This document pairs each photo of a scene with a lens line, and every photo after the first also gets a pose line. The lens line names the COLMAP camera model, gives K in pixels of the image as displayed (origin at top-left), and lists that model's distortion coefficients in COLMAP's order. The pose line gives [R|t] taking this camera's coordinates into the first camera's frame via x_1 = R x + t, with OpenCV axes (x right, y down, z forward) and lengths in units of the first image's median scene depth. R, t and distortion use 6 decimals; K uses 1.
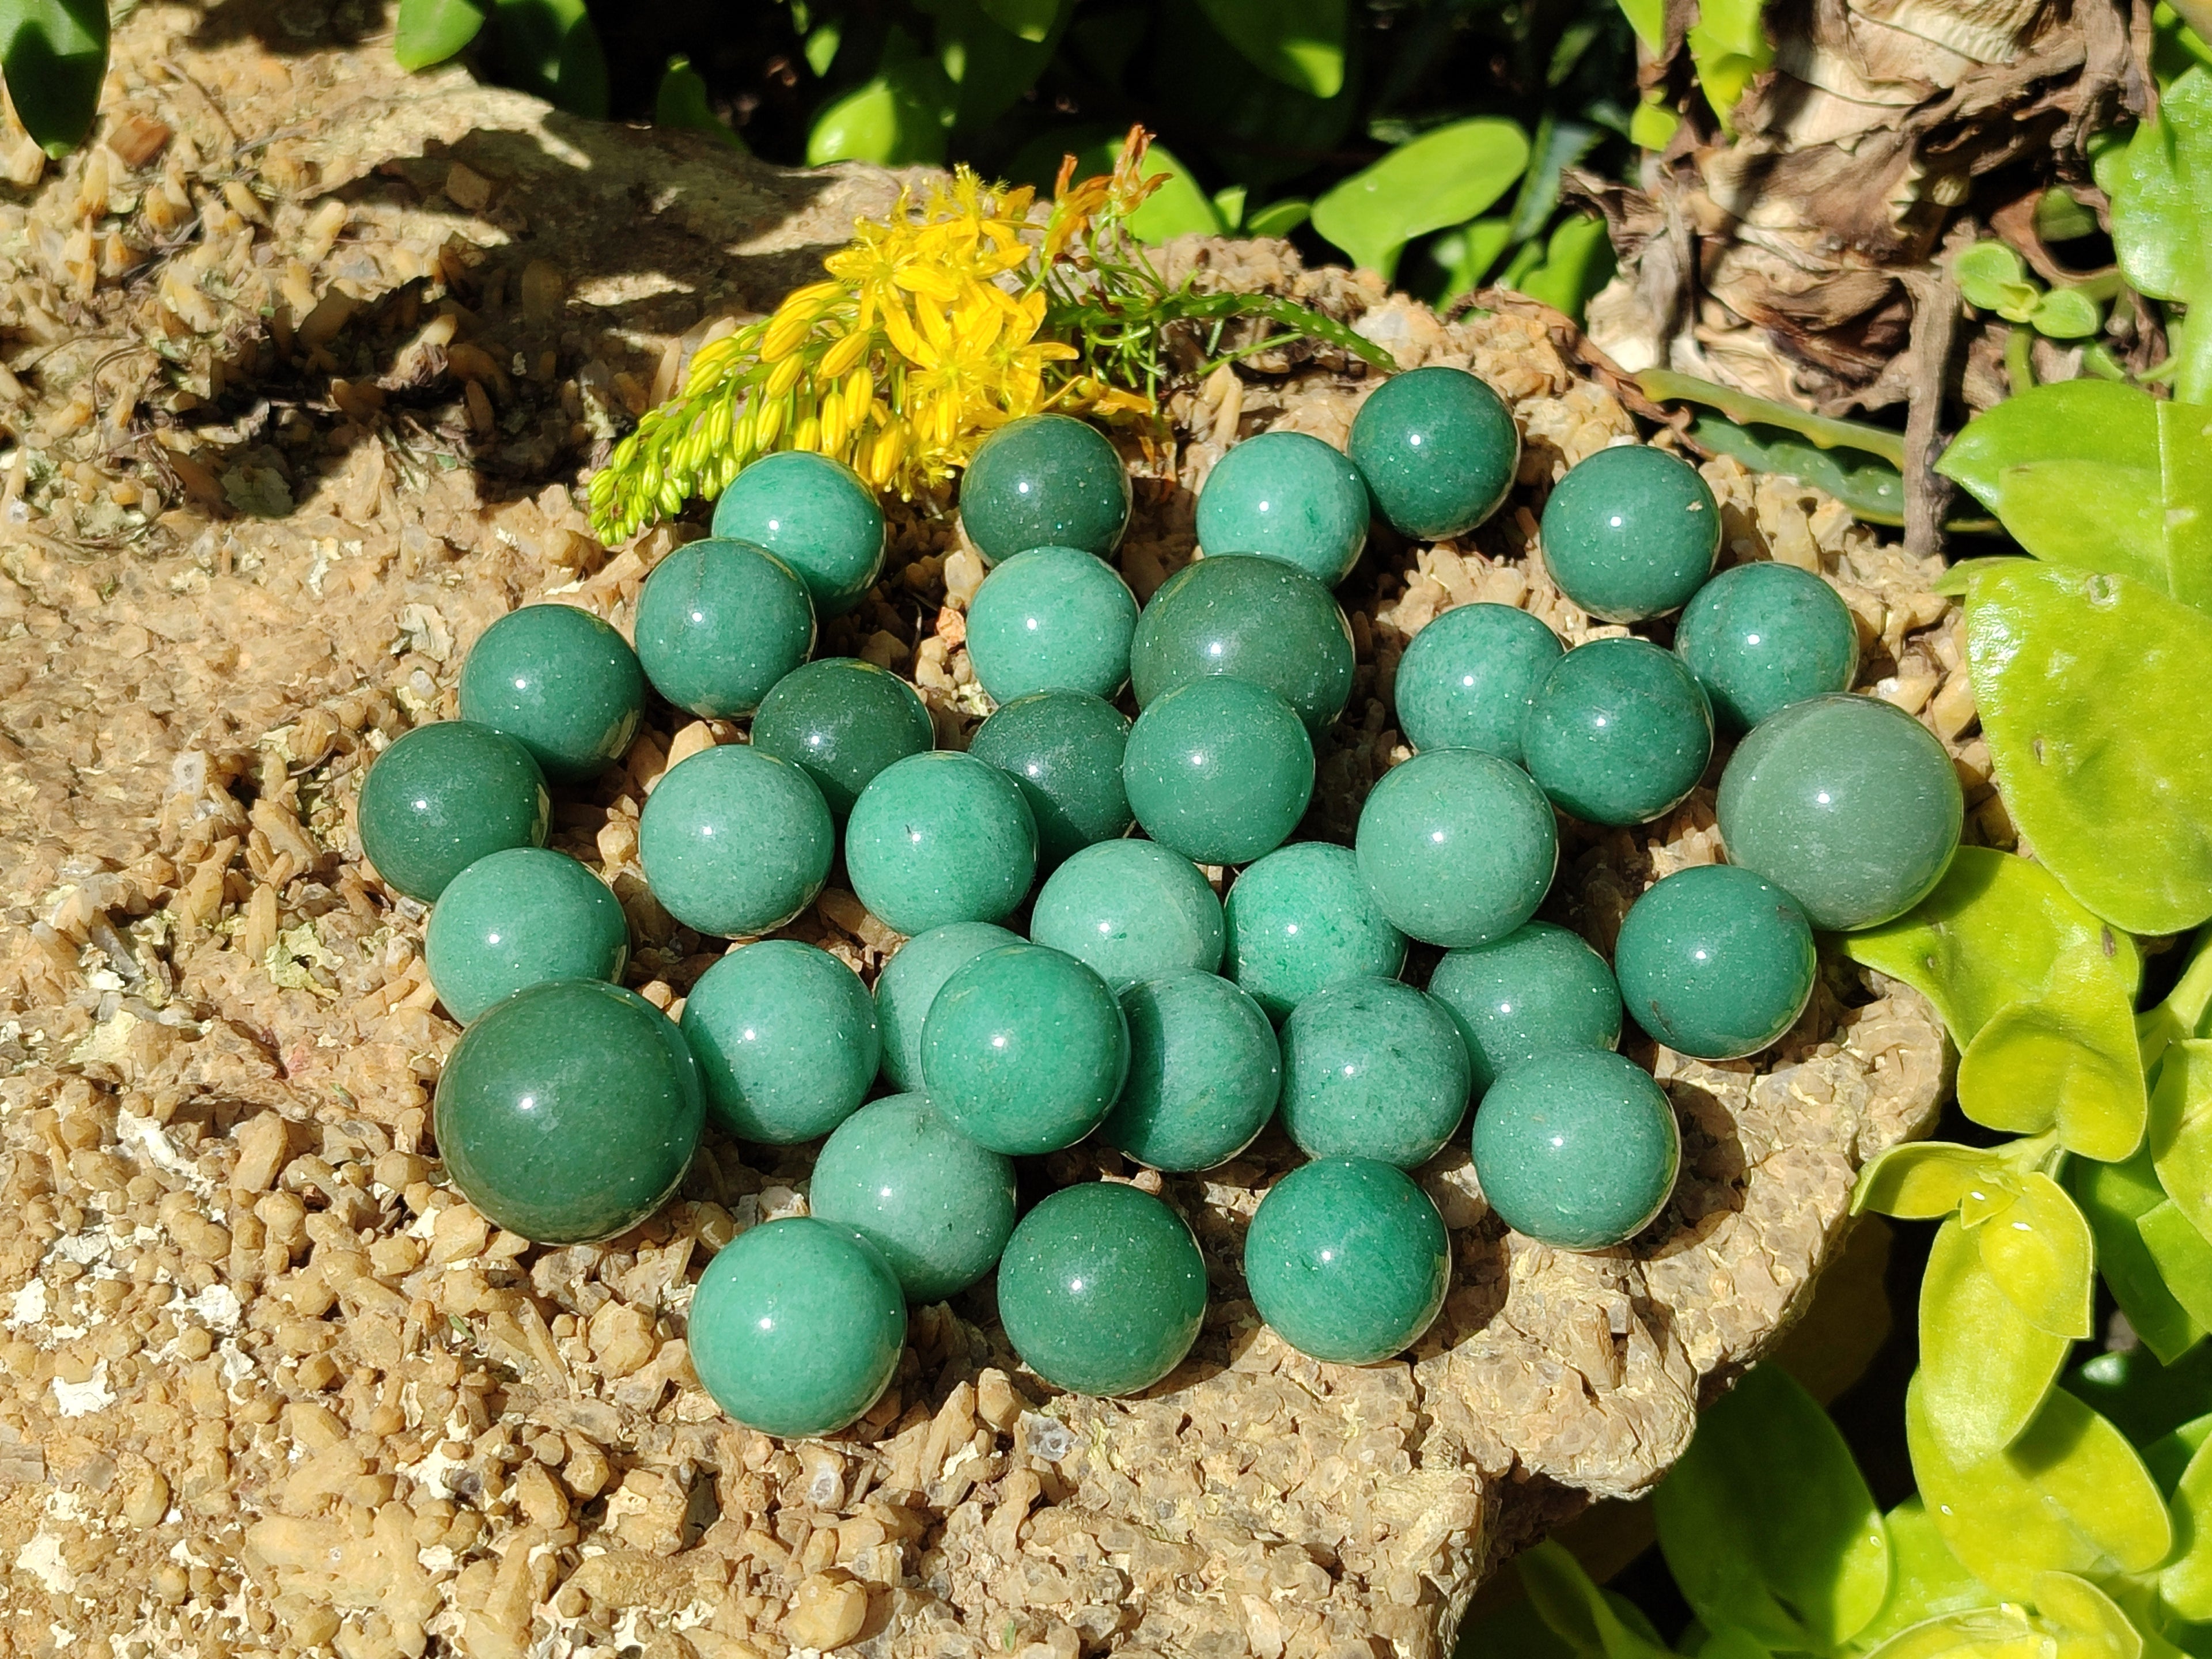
lens RADIAL K [[3554.1, 0, 1106.0], [0, 3554.1, 829.5], [0, 0, 1]] dist [0.163278, -1.292604]
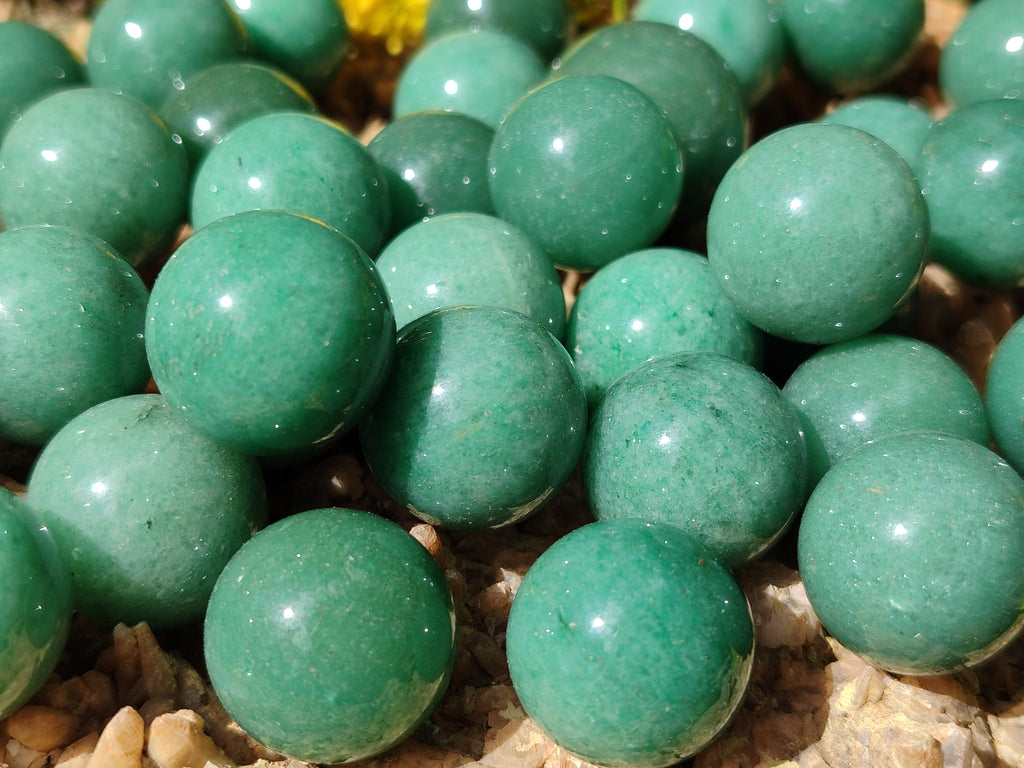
lens RADIAL K [[1645.3, 0, 512.0], [0, 1645.3, 384.0], [0, 0, 1]] dist [0.163278, -1.292604]
pose [[0.982673, 0.096660, -0.158149, 0.093740], [-0.126581, 0.973263, -0.191666, 0.135895], [0.135394, 0.208364, 0.968635, 0.594757]]
